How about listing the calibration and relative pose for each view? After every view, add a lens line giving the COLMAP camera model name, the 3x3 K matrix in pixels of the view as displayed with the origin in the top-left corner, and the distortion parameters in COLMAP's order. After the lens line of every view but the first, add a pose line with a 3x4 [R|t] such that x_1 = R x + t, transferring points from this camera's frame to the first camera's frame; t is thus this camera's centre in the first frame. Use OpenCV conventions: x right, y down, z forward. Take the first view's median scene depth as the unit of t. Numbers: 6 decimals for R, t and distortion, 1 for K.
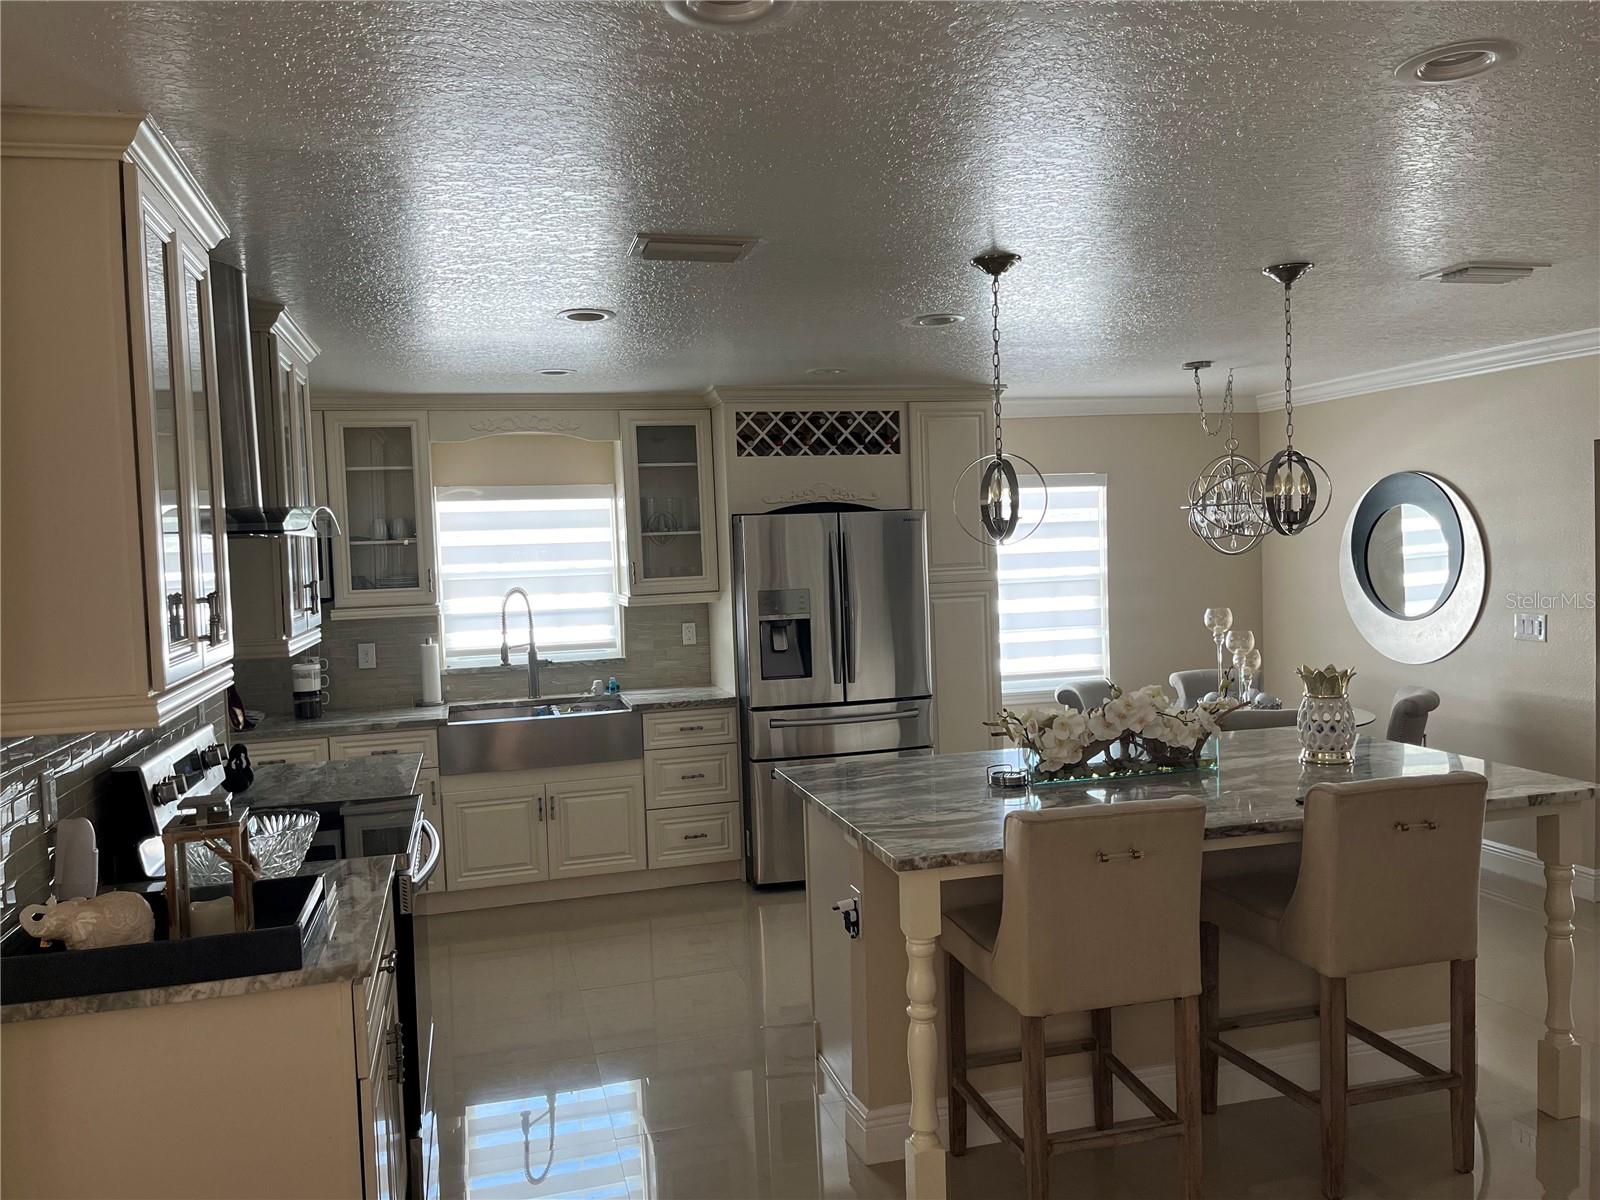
lens RADIAL K [[1220.1, 0, 812.2], [0, 1220.1, 596.6], [0, 0, 1]] dist [0.059076, -0.075439]
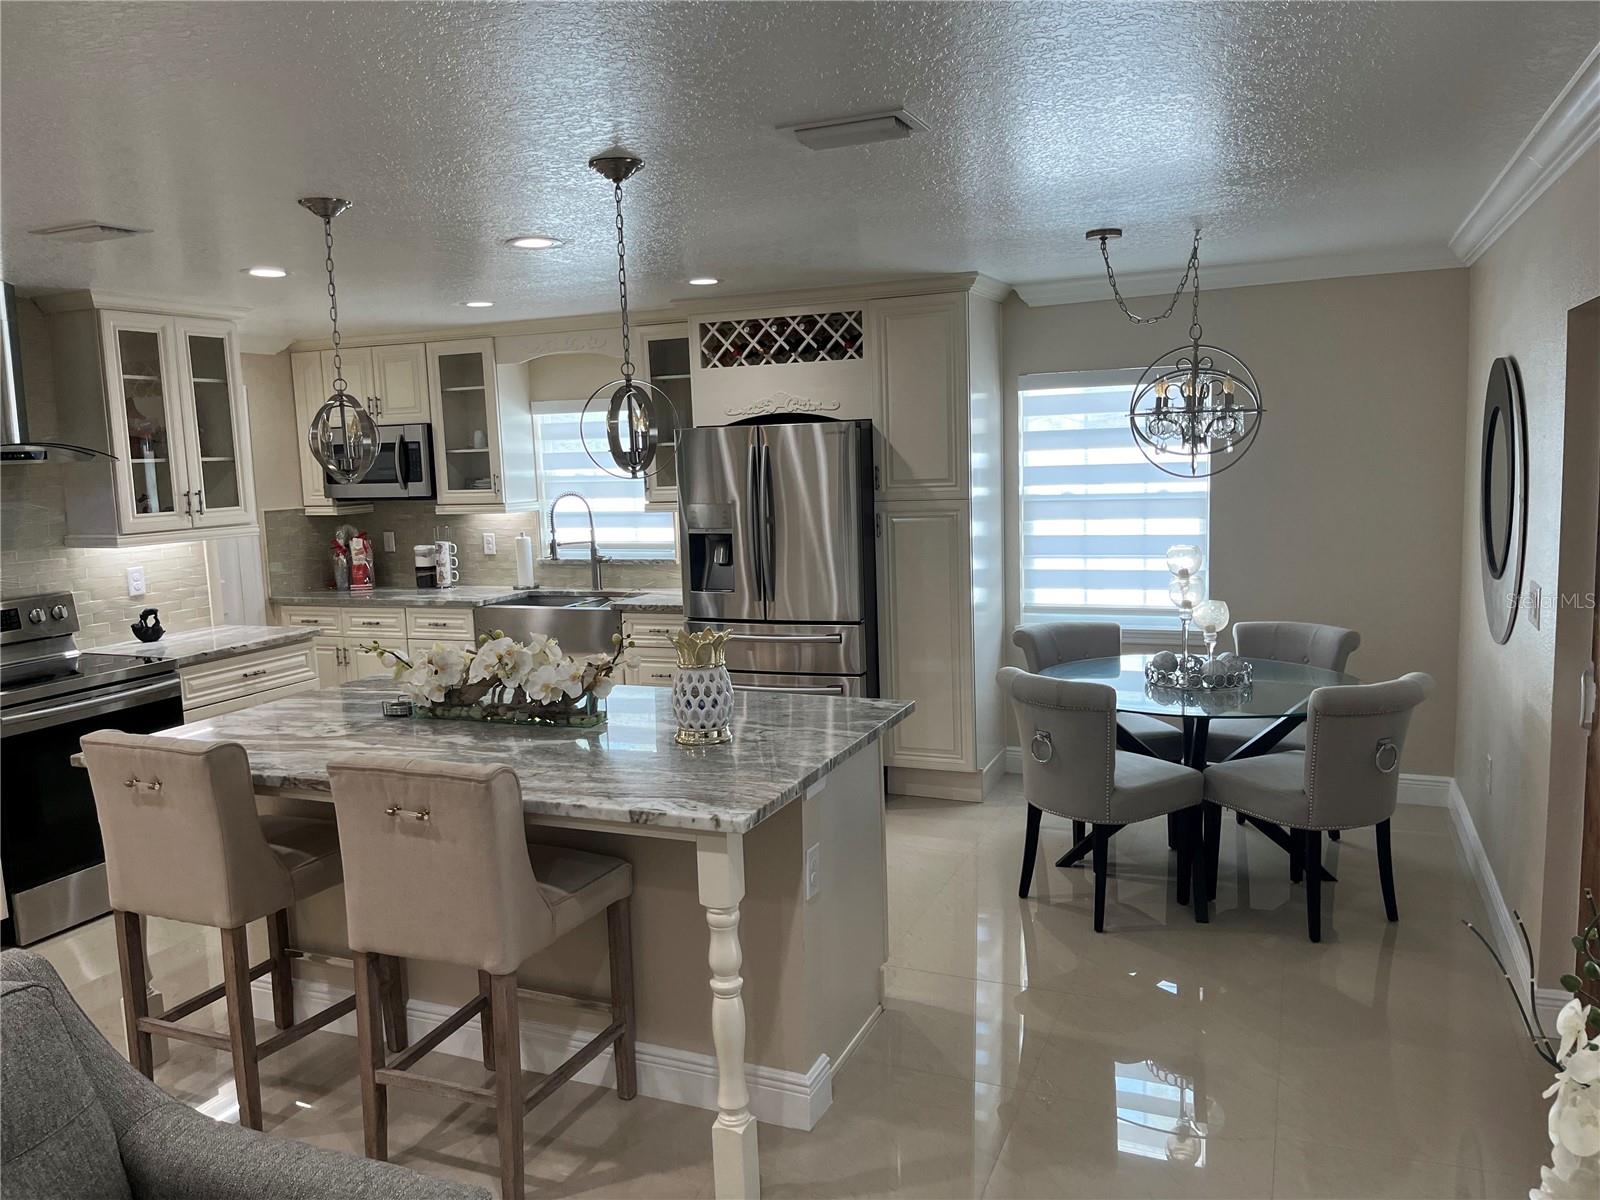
lens RADIAL K [[1220.1, 0, 801.6], [0, 1220.1, 598.0], [0, 0, 1]] dist [0.059076, -0.075439]
pose [[0.786704, 0.084178, -0.611565, 0.621128], [-0.019867, 0.993599, 0.111207, -0.039045], [0.617011, -0.075337, 0.783340, 0.236672]]
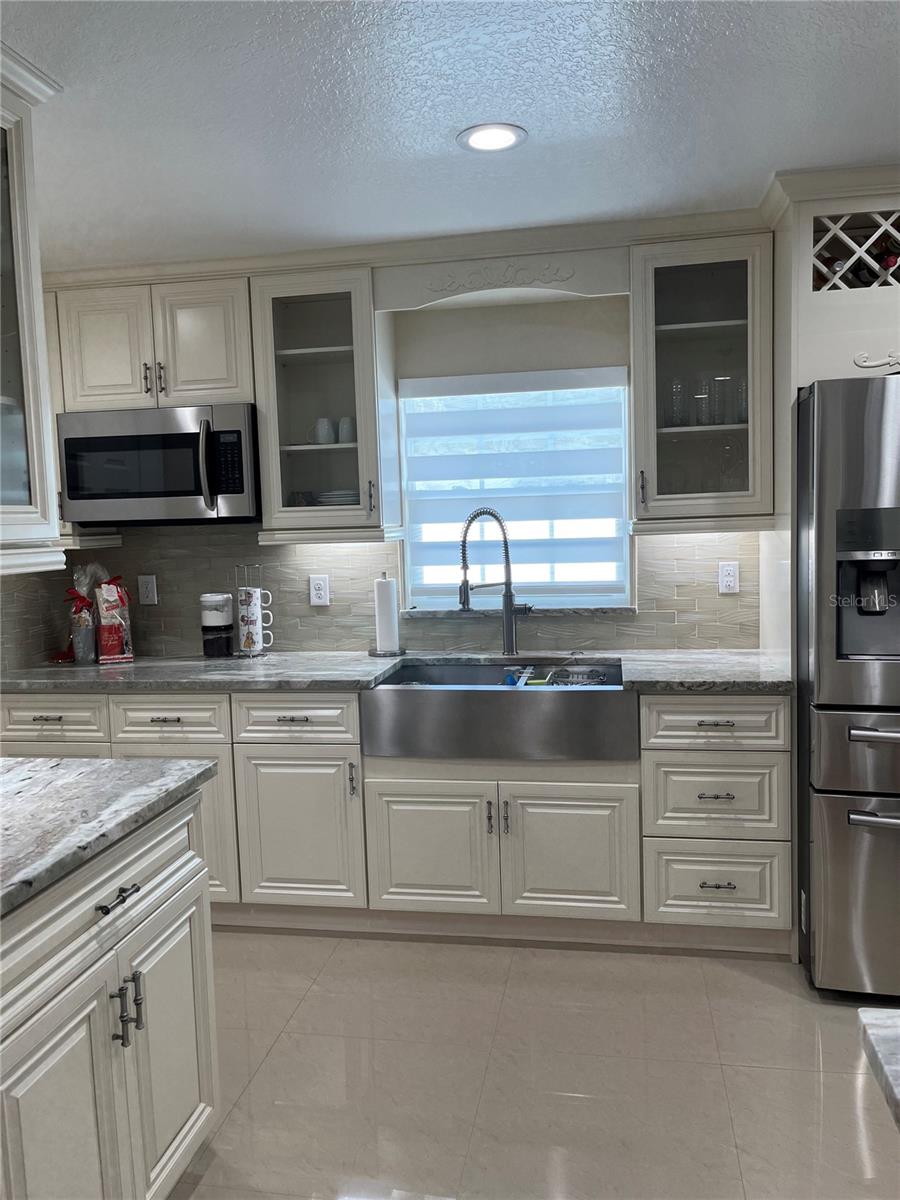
lens RADIAL K [[915.1, 0, 443.2], [0, 915.1, 598.2], [0, 0, 1]] dist [0.059076, -0.075439]
pose [[0.899217, 0.045879, -0.435091, -0.018598], [-0.018316, 0.997562, 0.067336, 0.010662], [0.437120, -0.052581, 0.897865, 0.479585]]
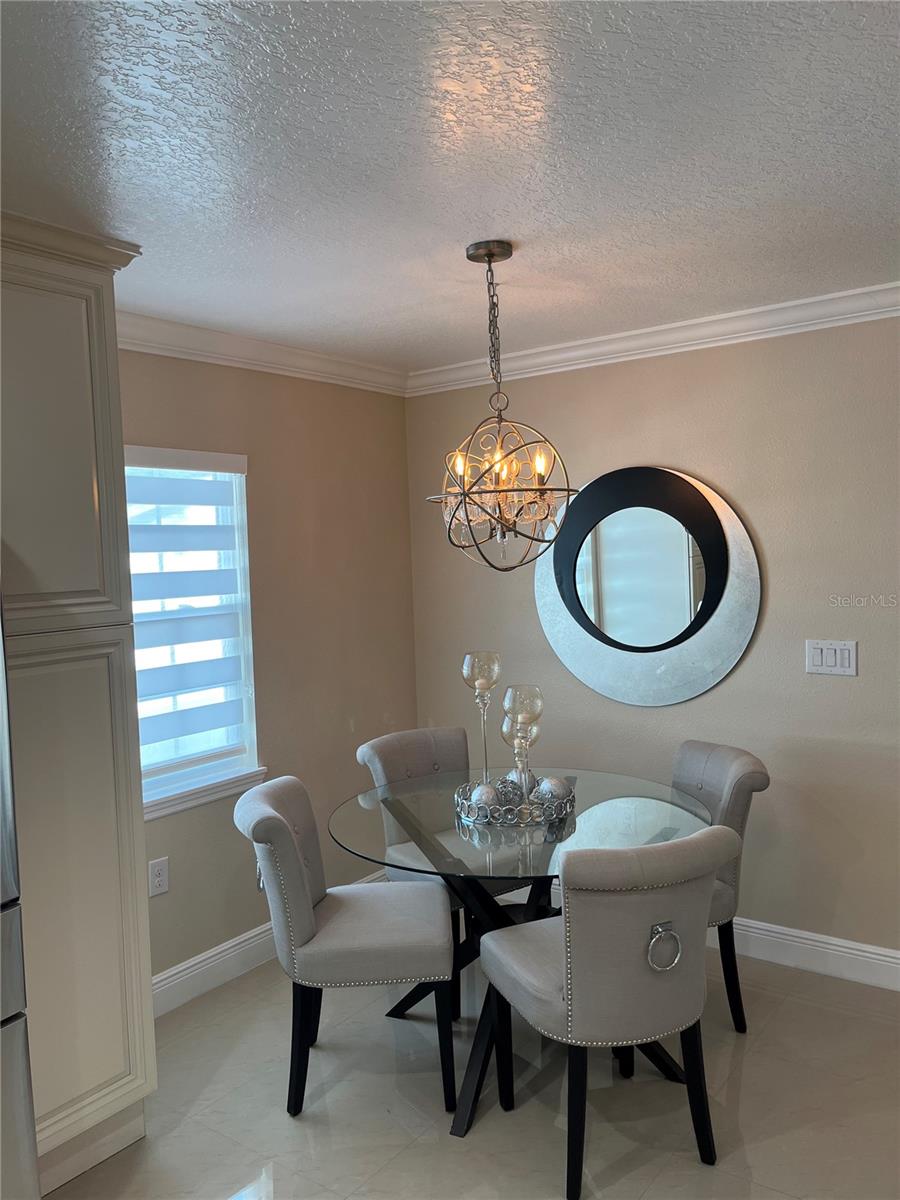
lens RADIAL K [[915.1, 0, 444.6], [0, 915.1, 593.9], [0, 0, 1]] dist [0.059076, -0.075439]
pose [[0.781775, -0.020432, 0.623226, 0.011640], [0.036263, 0.999261, -0.012728, -0.016127], [-0.622505, 0.032551, 0.781938, 0.628191]]
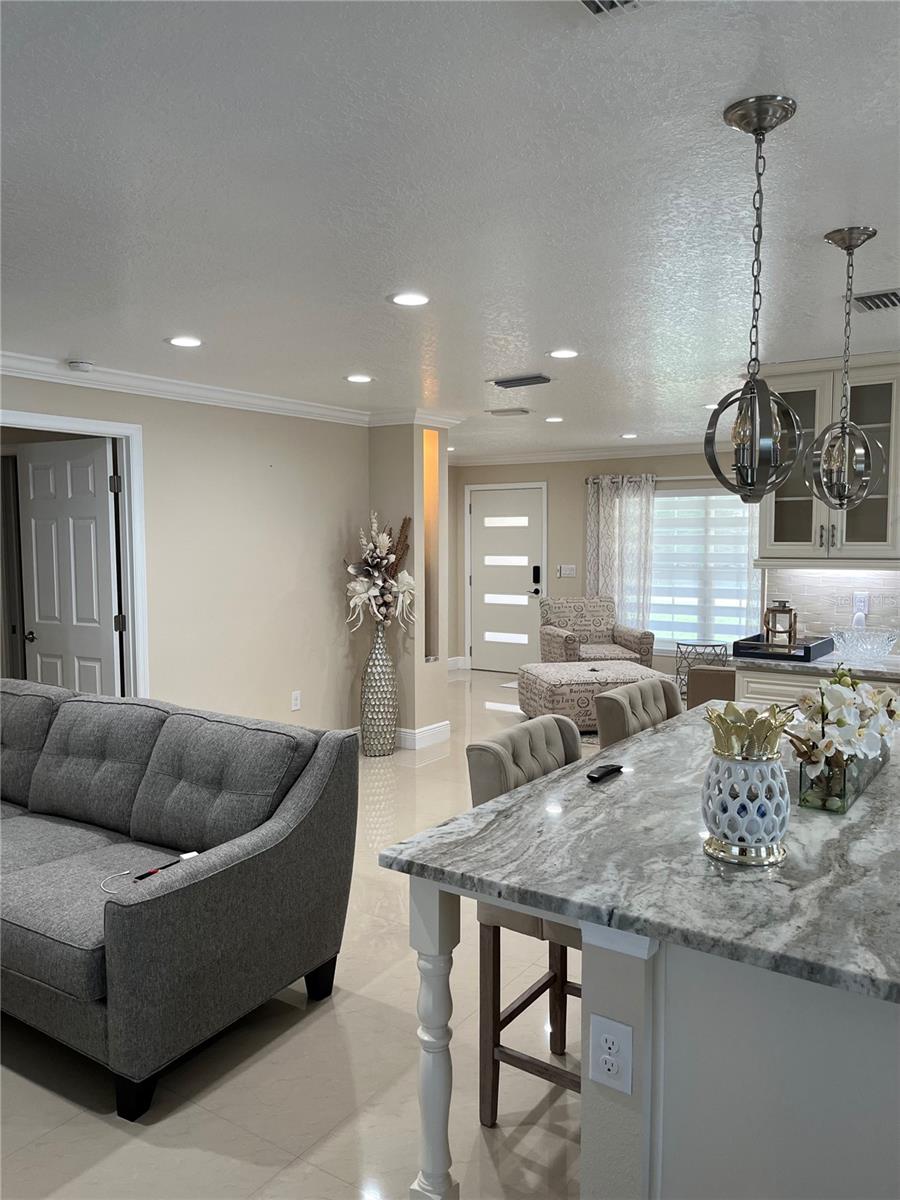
lens RADIAL K [[915.1, 0, 450.4], [0, 915.1, 602.8], [0, 0, 1]] dist [0.059076, -0.075439]
pose [[-0.763828, 0.086224, -0.639635, 0.520006], [0.000794, 0.991161, 0.132663, -0.038707], [0.645419, 0.100824, -0.757145, 0.811964]]
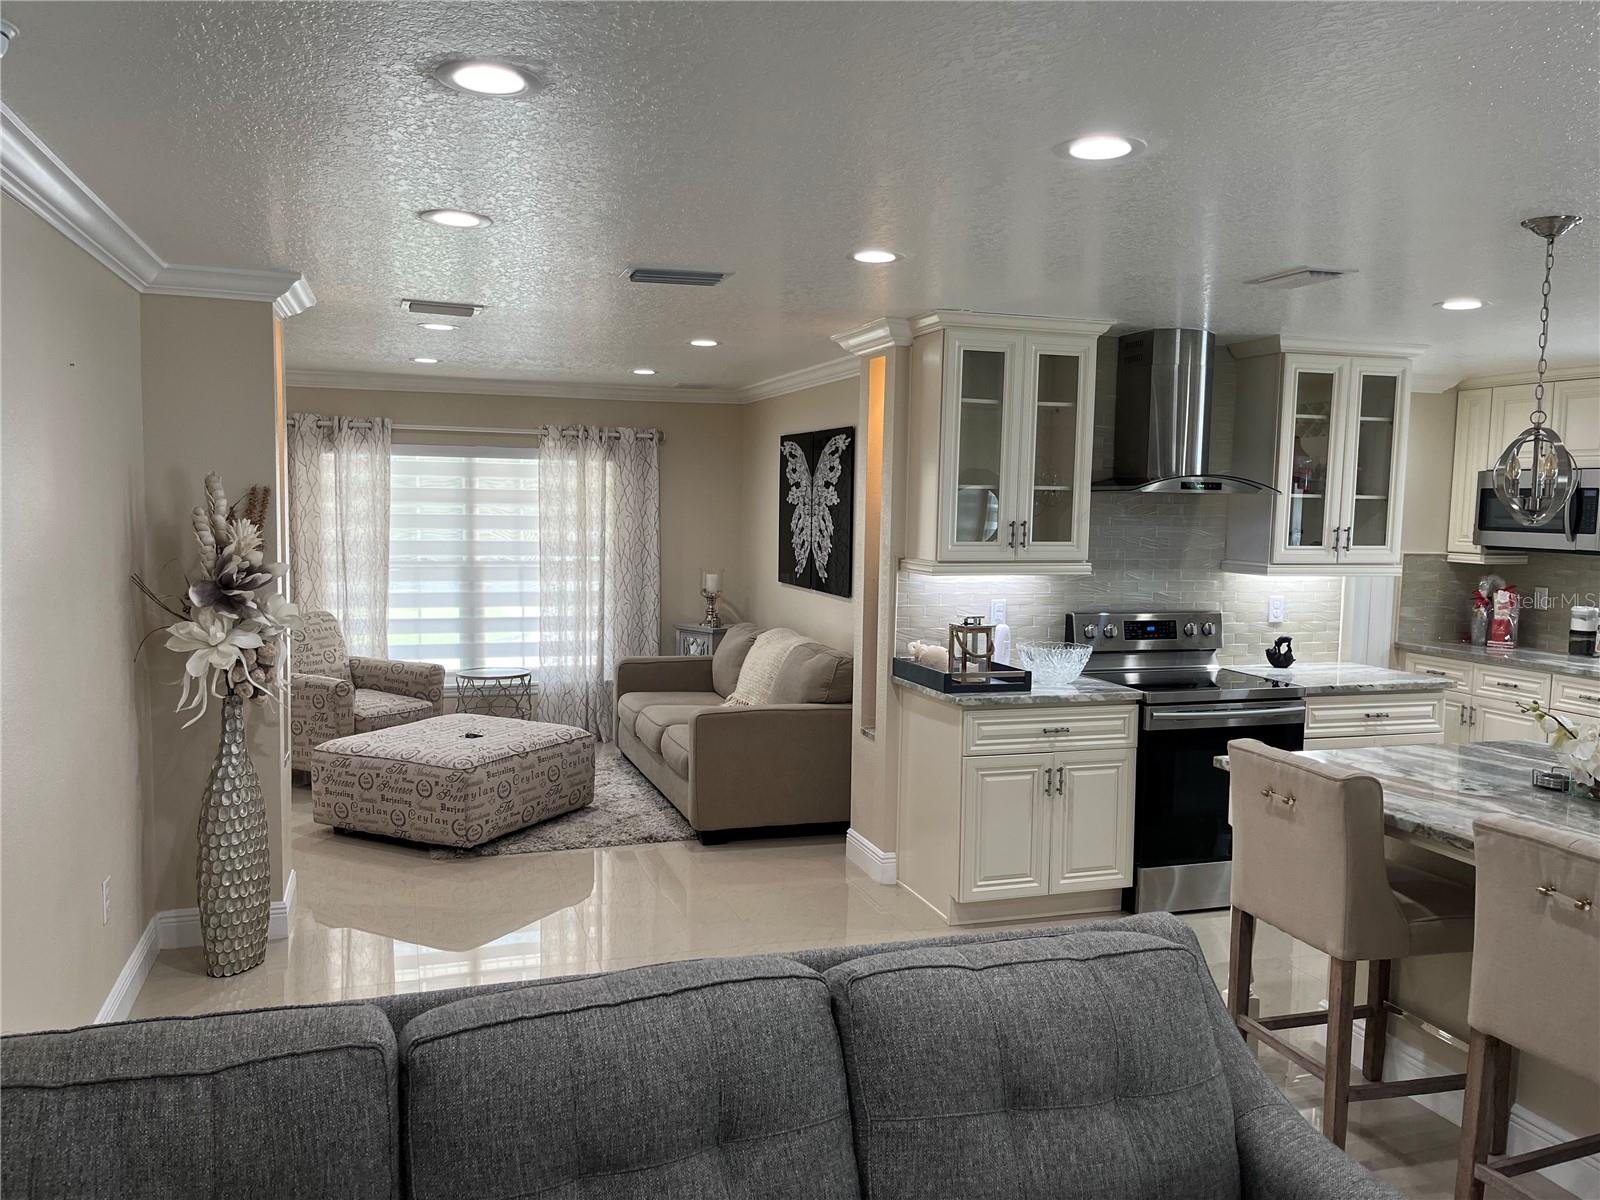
lens RADIAL K [[1220.1, 0, 787.3], [0, 1220.1, 609.1], [0, 0, 1]] dist [0.059076, -0.075439]
pose [[0.042105, 0.124122, -0.991373, 0.611065], [-0.063508, 0.990579, 0.121325, -0.032251], [0.997093, 0.057852, 0.049591, 0.219342]]
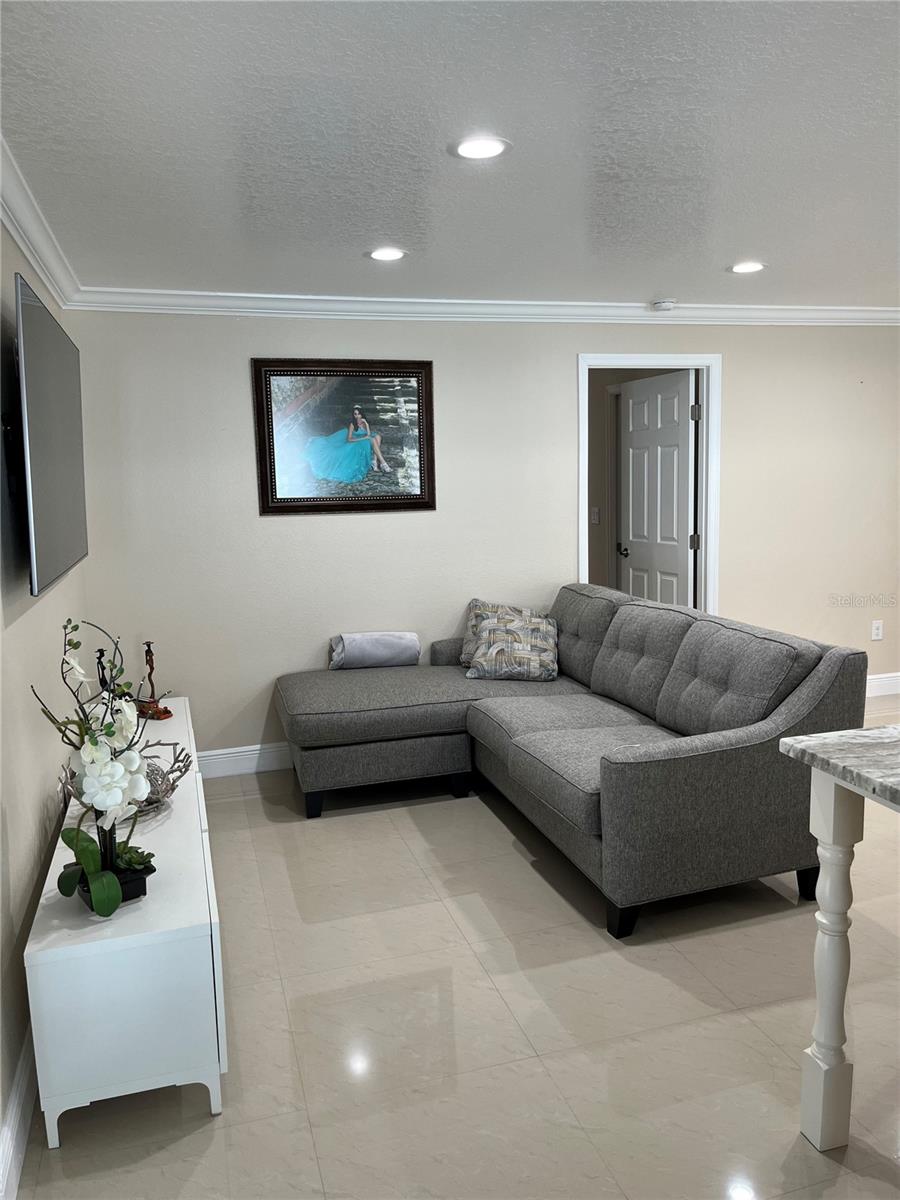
lens RADIAL K [[915.1, 0, 446.2], [0, 915.1, 608.9], [0, 0, 1]] dist [0.059076, -0.075439]
pose [[-0.997621, 0.068858, -0.003175, 0.465079], [0.067028, 0.979800, 0.188413, -0.032182], [0.016085, 0.187752, -0.982085, 0.892668]]
